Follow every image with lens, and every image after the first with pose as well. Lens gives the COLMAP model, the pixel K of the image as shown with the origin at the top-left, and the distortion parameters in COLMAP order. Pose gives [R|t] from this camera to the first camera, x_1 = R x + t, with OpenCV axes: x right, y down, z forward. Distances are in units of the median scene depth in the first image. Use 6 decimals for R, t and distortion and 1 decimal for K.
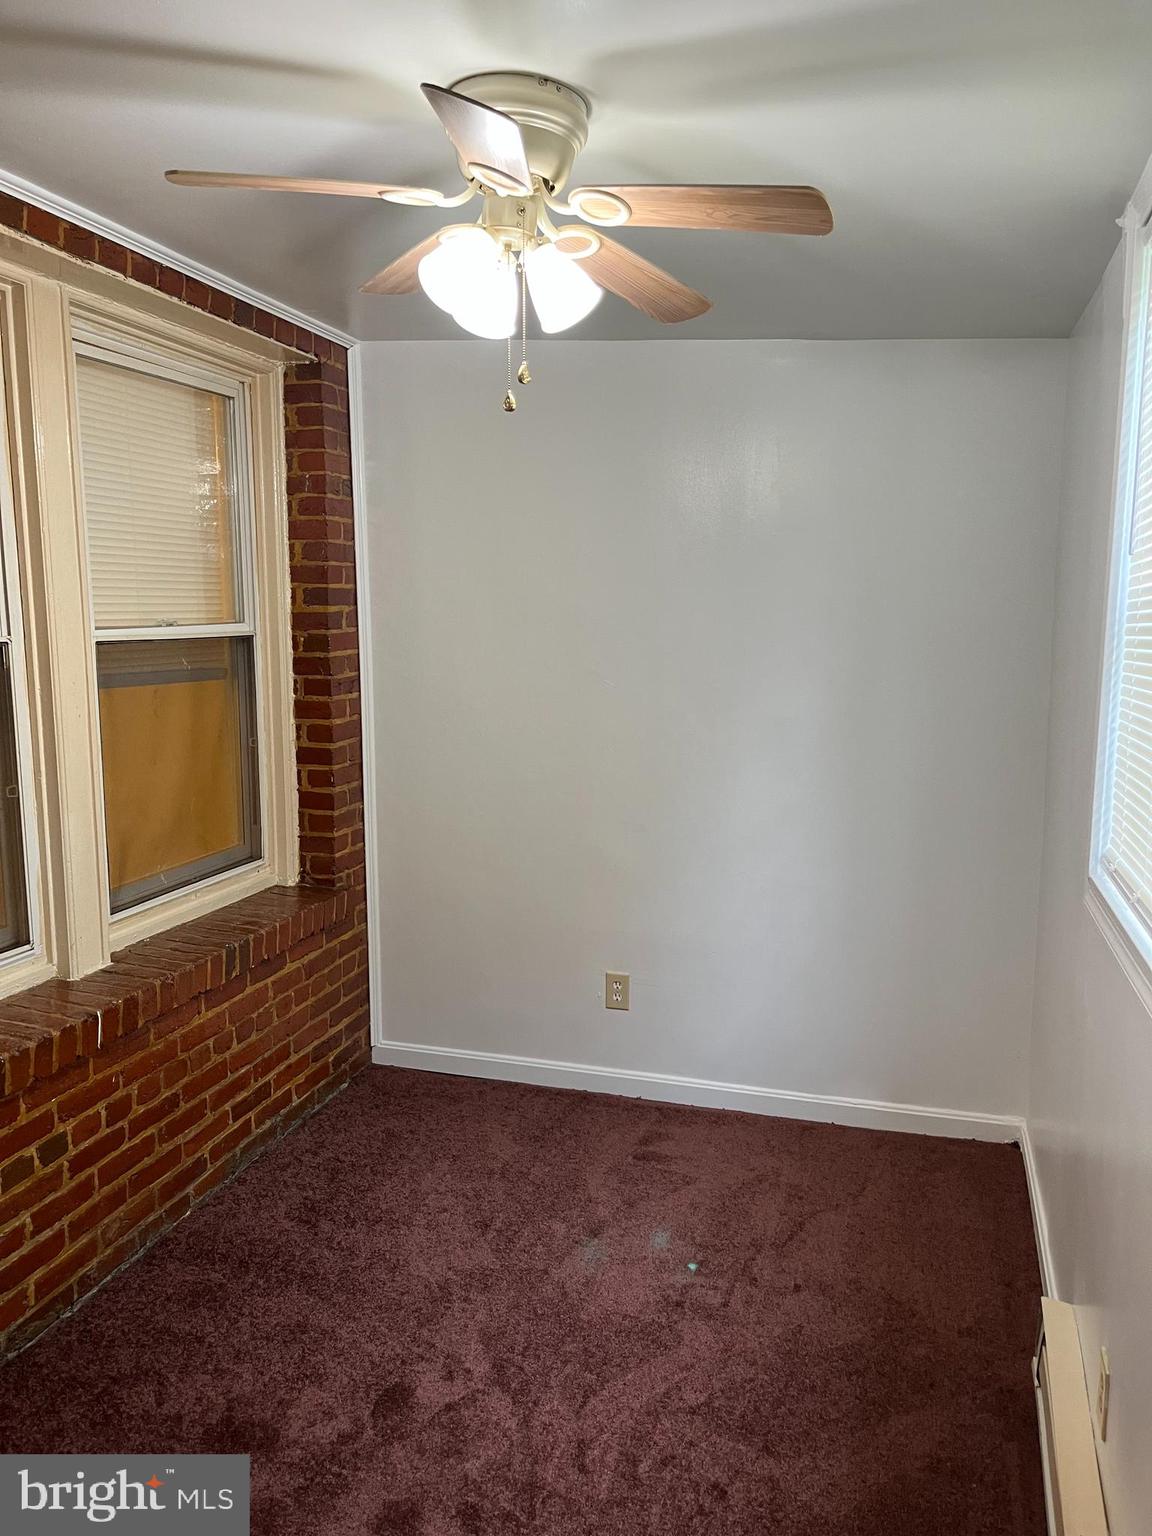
lens RADIAL K [[1167.1, 0, 573.6], [0, 1167.1, 761.0], [0, 0, 1]] dist [0.030331, -0.043189]
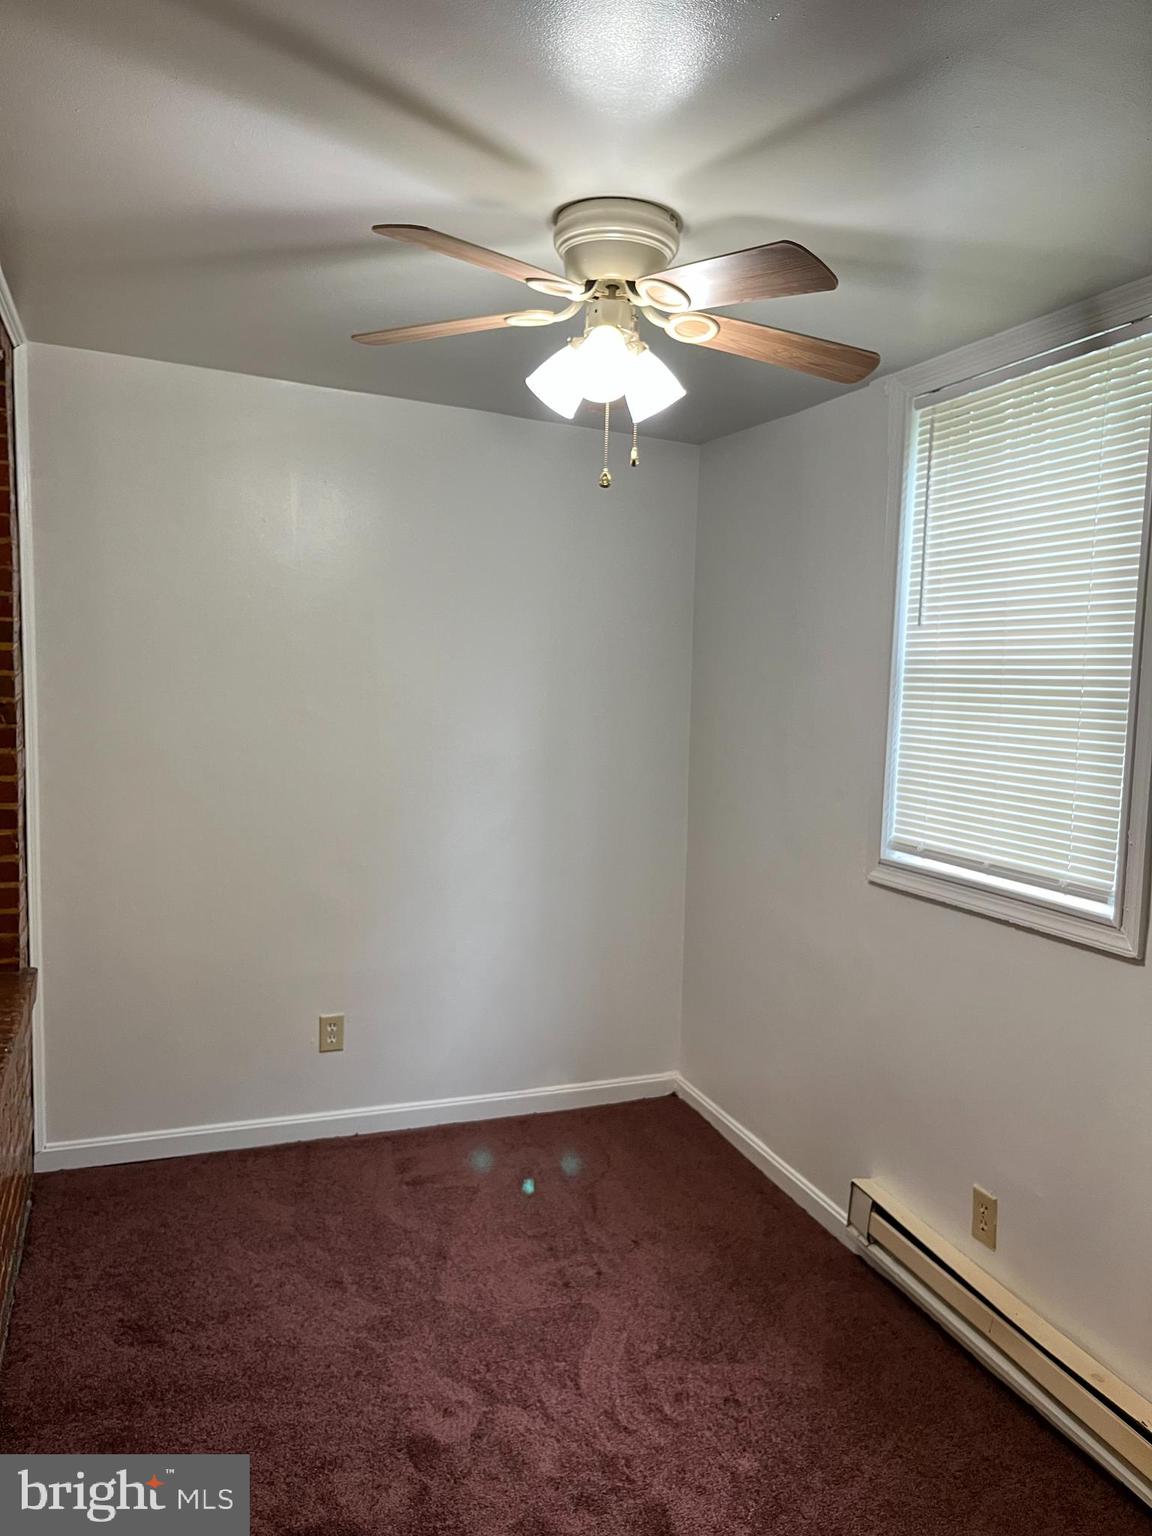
lens RADIAL K [[1167.1, 0, 574.8], [0, 1167.1, 775.2], [0, 0, 1]] dist [0.030331, -0.043189]
pose [[0.809370, -0.056223, 0.584602, -0.508337], [0.063556, 0.997946, 0.007985, -0.025655], [-0.583850, 0.030692, 0.811281, 0.080072]]
